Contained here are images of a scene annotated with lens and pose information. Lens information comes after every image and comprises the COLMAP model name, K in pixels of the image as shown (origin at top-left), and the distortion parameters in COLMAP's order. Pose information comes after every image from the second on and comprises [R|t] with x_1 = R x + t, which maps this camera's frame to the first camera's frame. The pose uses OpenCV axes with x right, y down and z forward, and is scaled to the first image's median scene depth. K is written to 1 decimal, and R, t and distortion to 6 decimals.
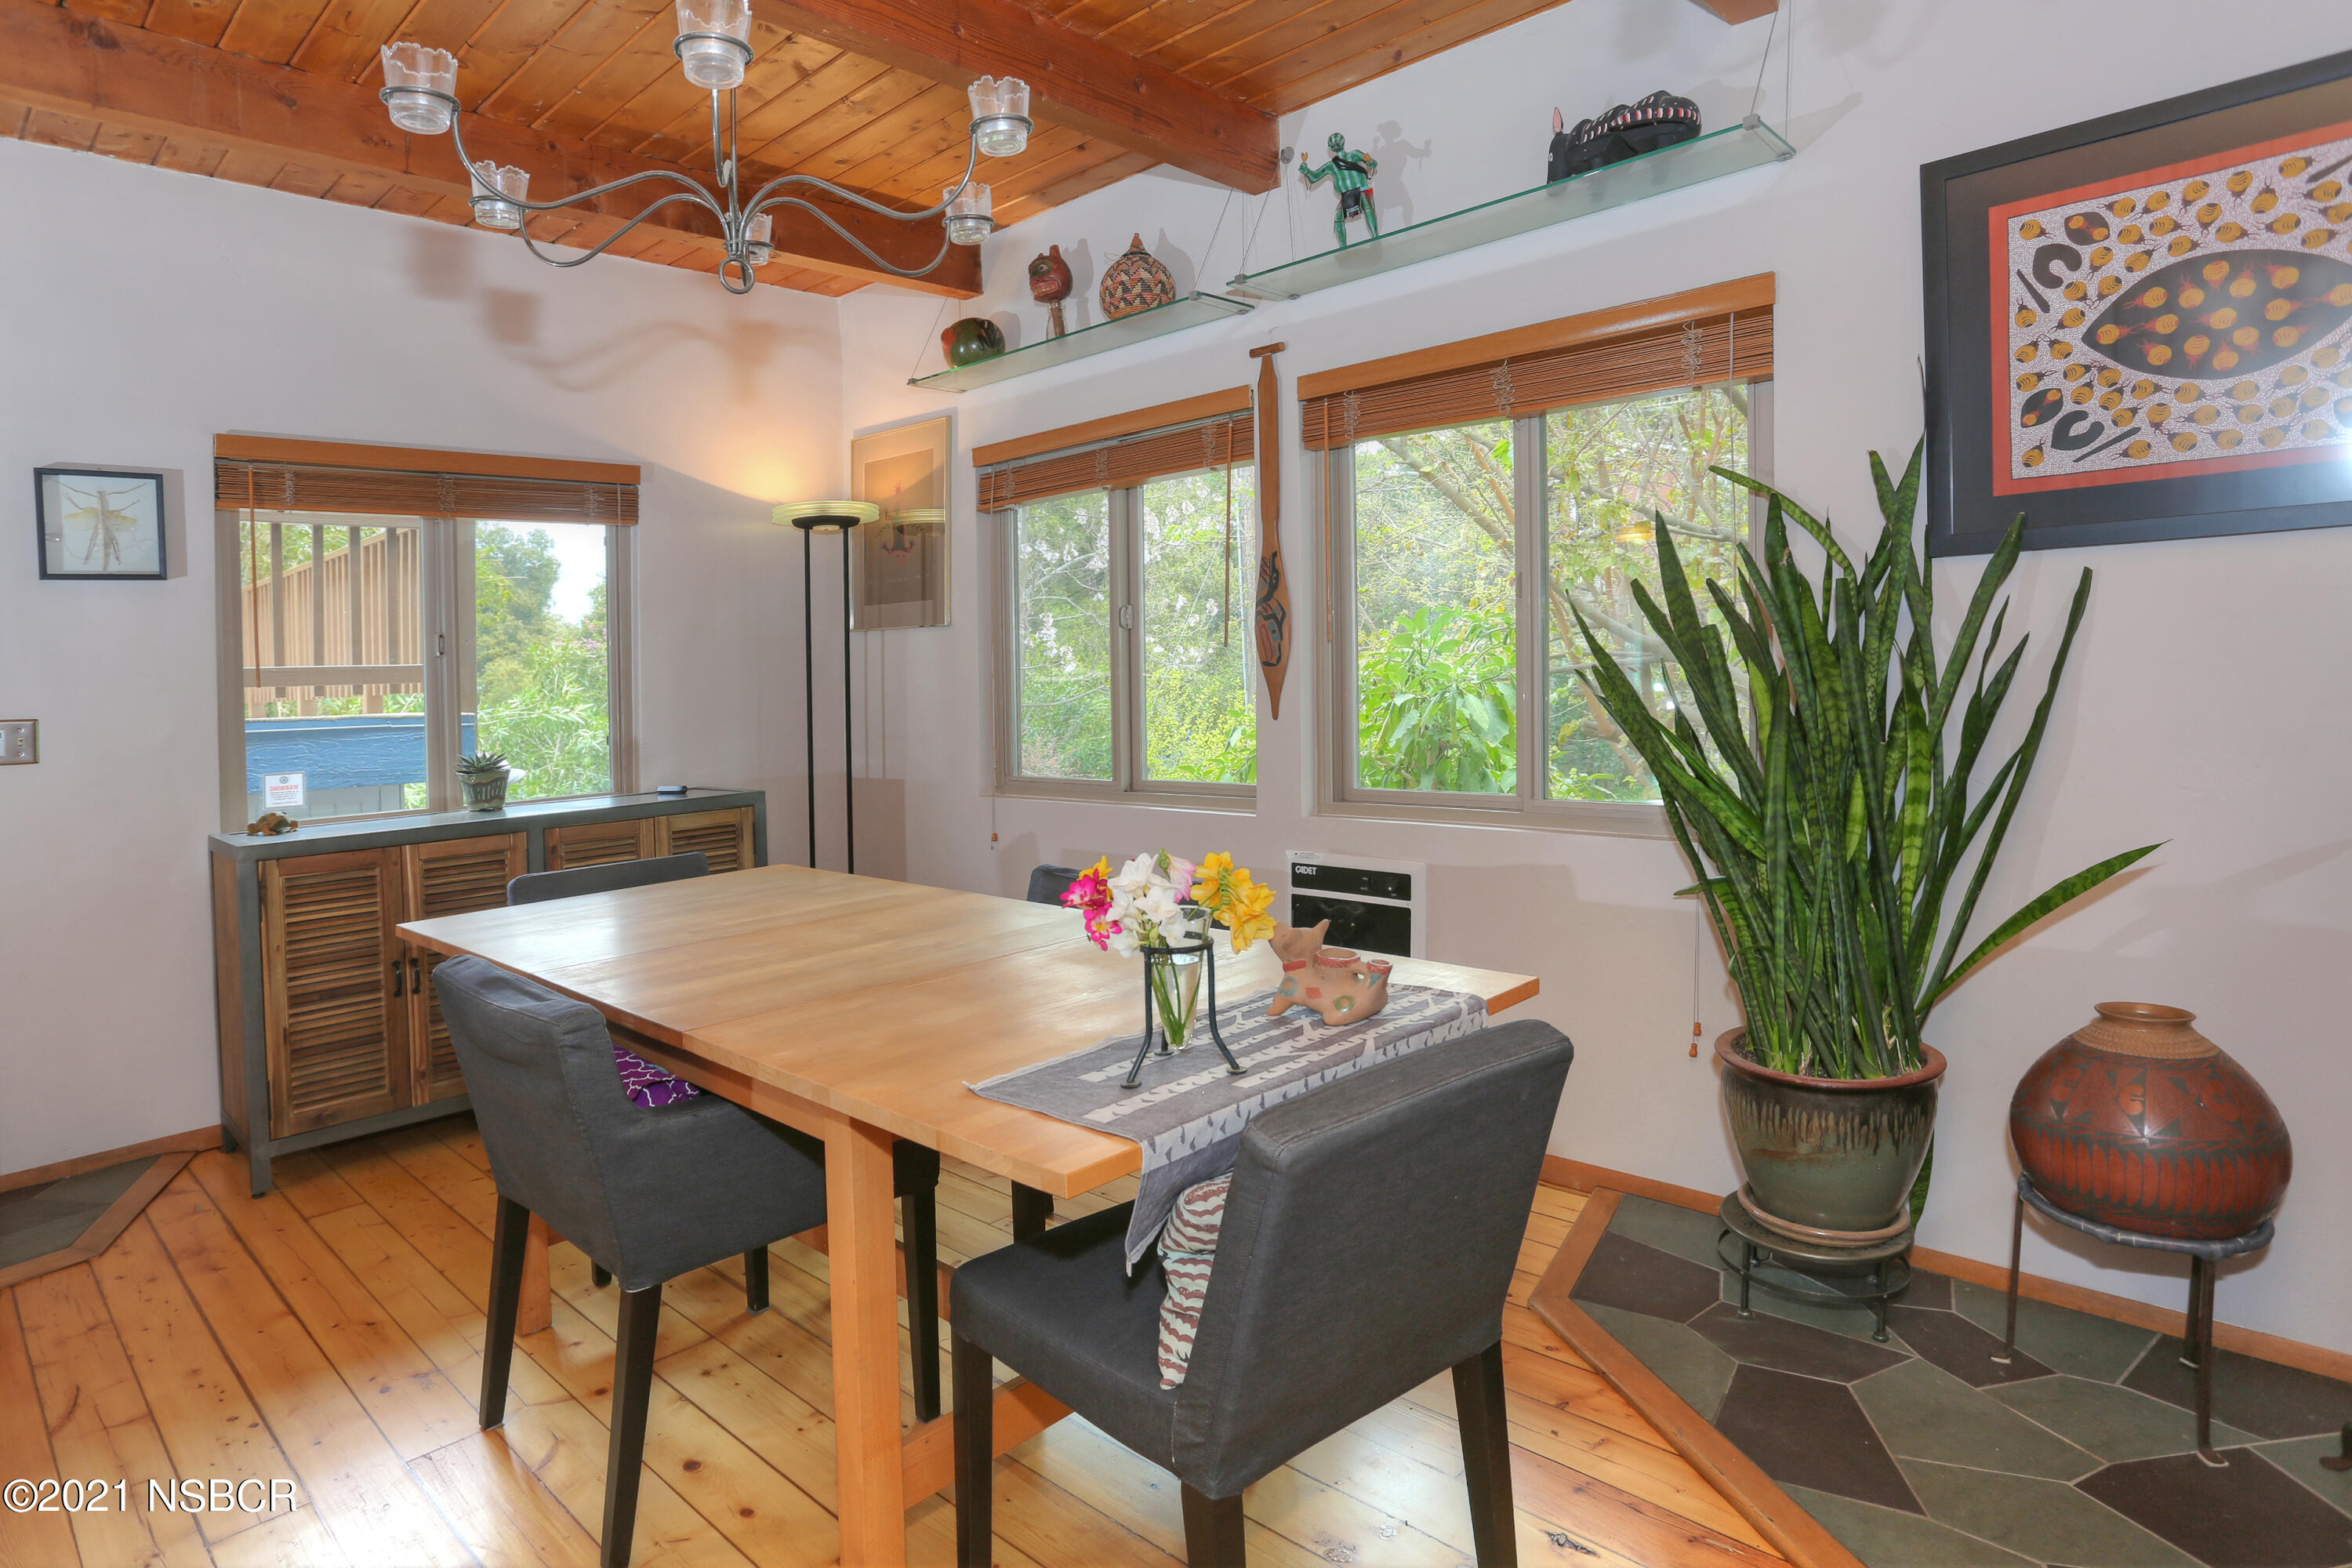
lens RADIAL K [[1271.1, 0, 1319.0], [0, 1271.1, 689.0], [0, 0, 1]] dist [-0.041530, 0.016489]
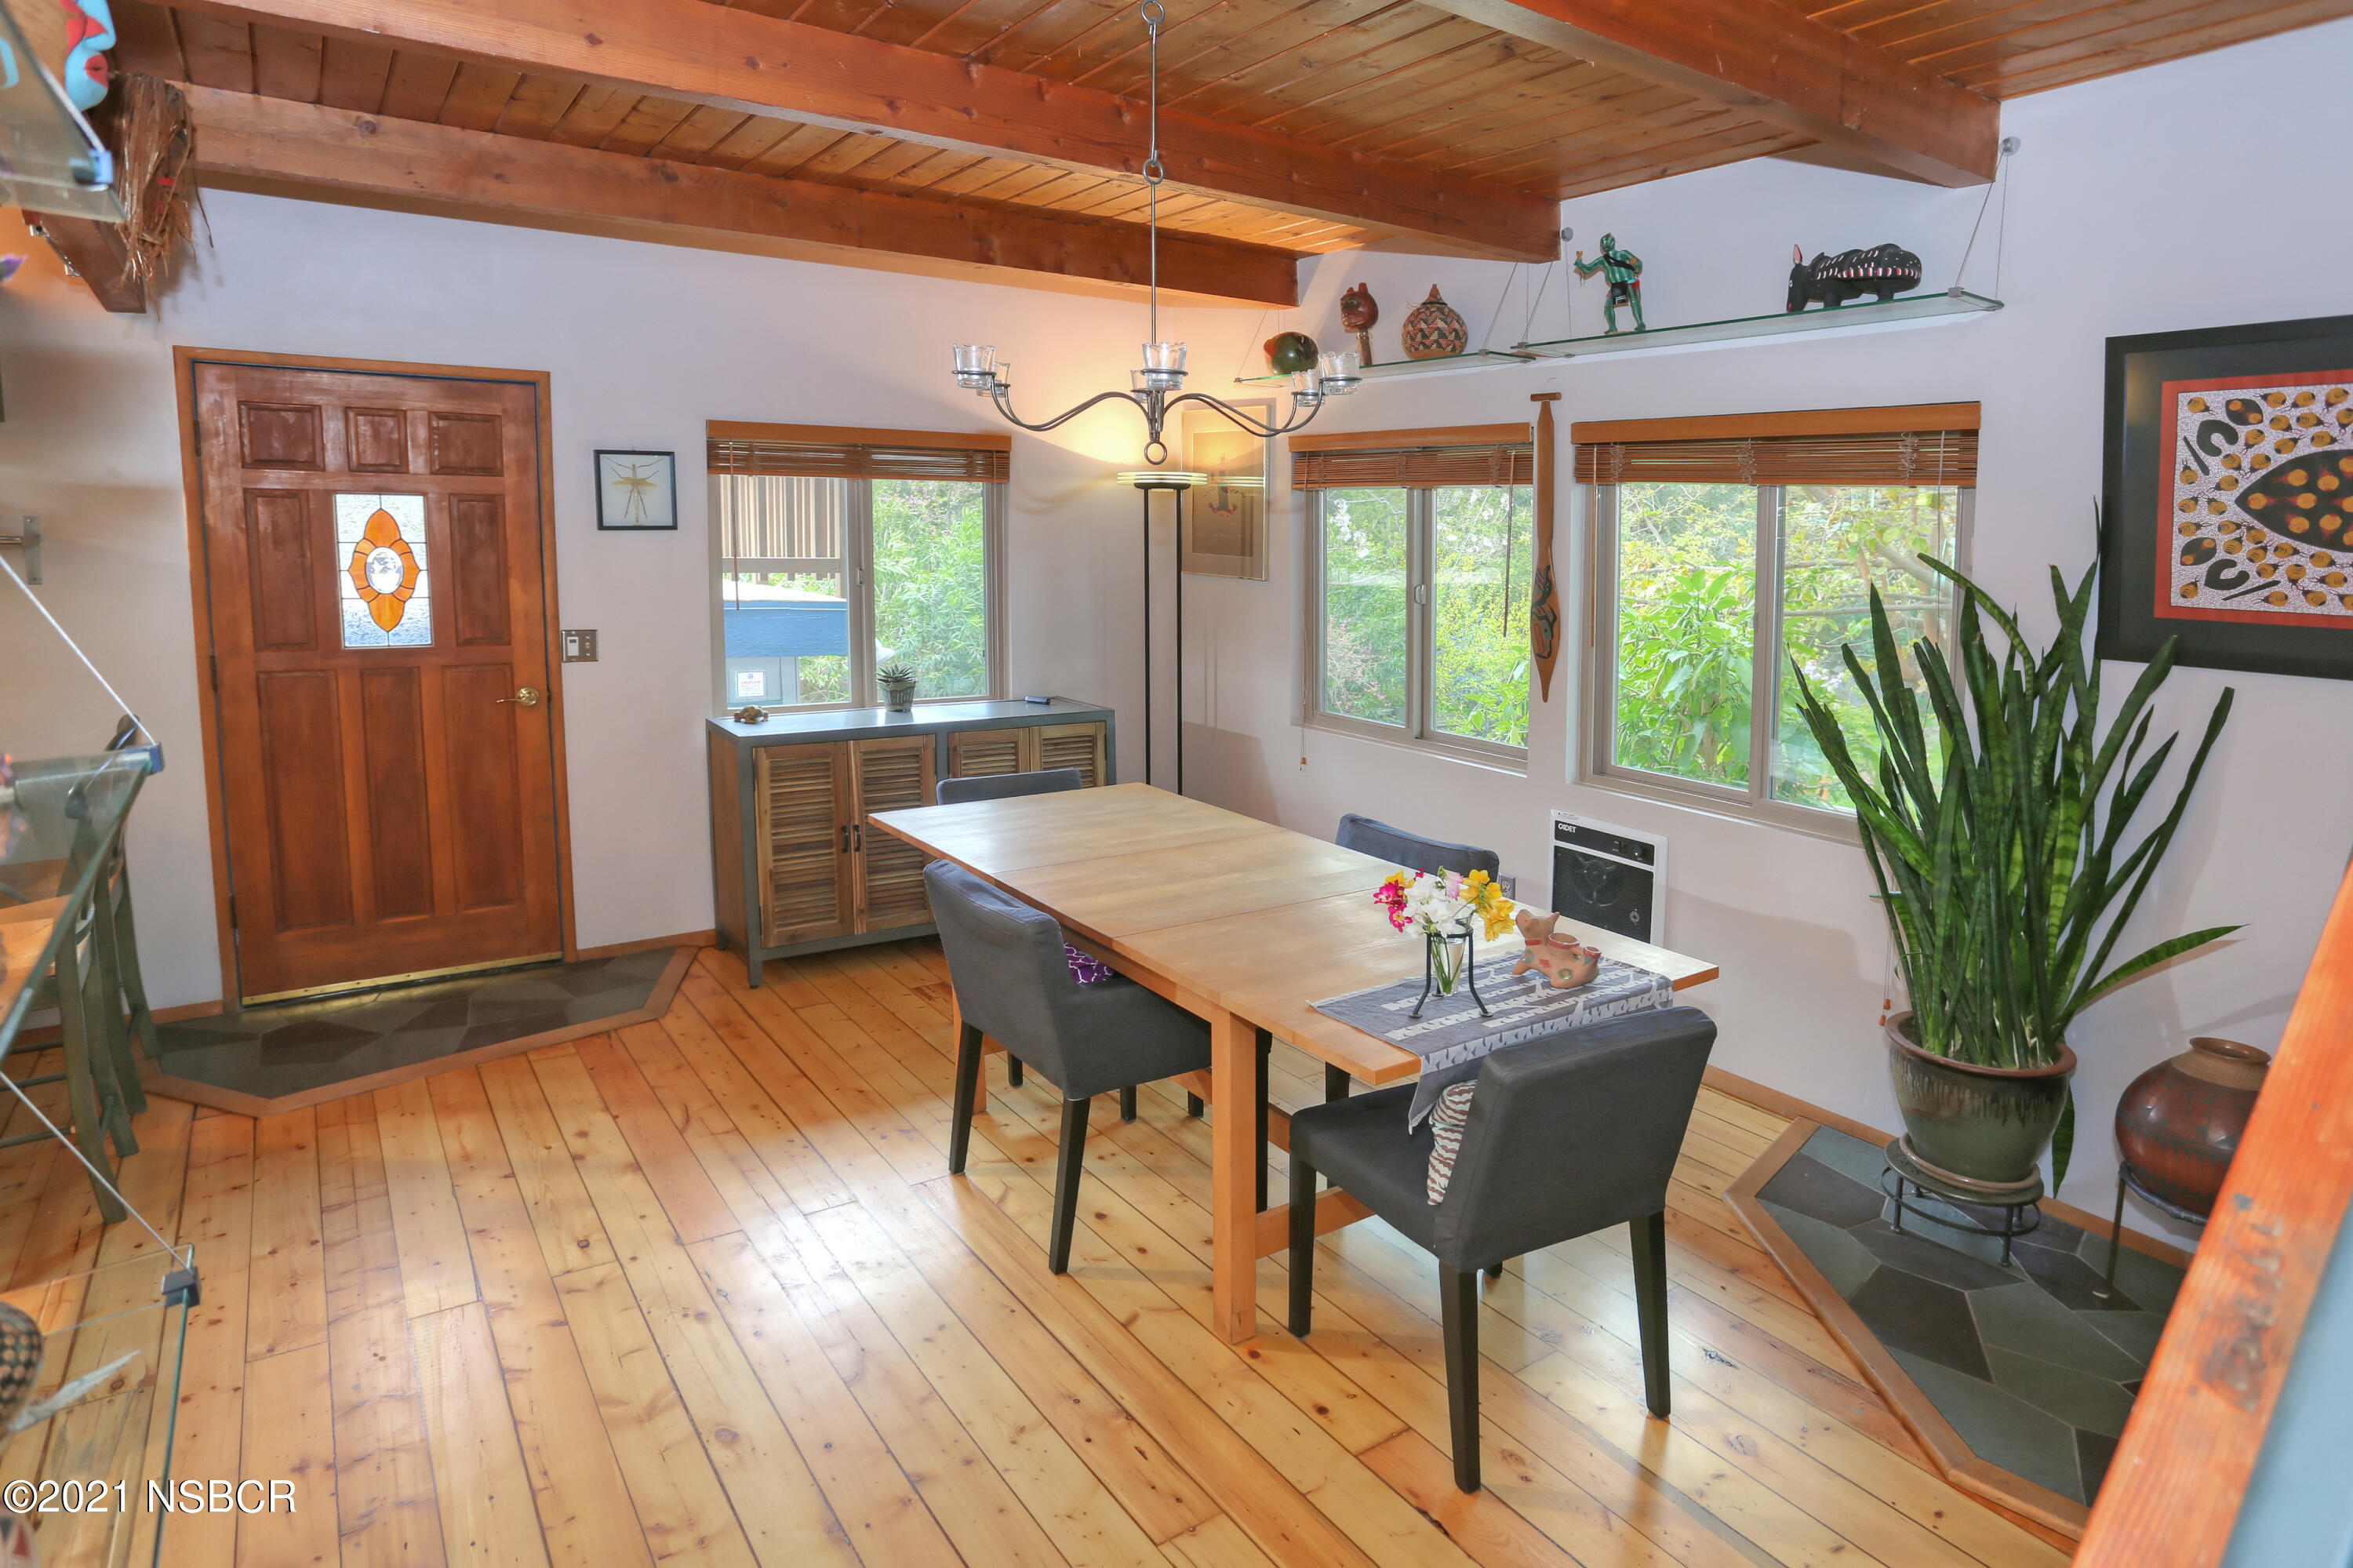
lens RADIAL K [[1271.7, 0, 1159.1], [0, 1271.7, 771.9], [0, 0, 1]] dist [-0.041530, 0.016489]
pose [[0.939570, 0.047039, -0.339109, 0.041207], [0.009427, 0.986586, 0.162971, -0.143115], [0.342226, -0.156319, 0.926523, -0.296710]]
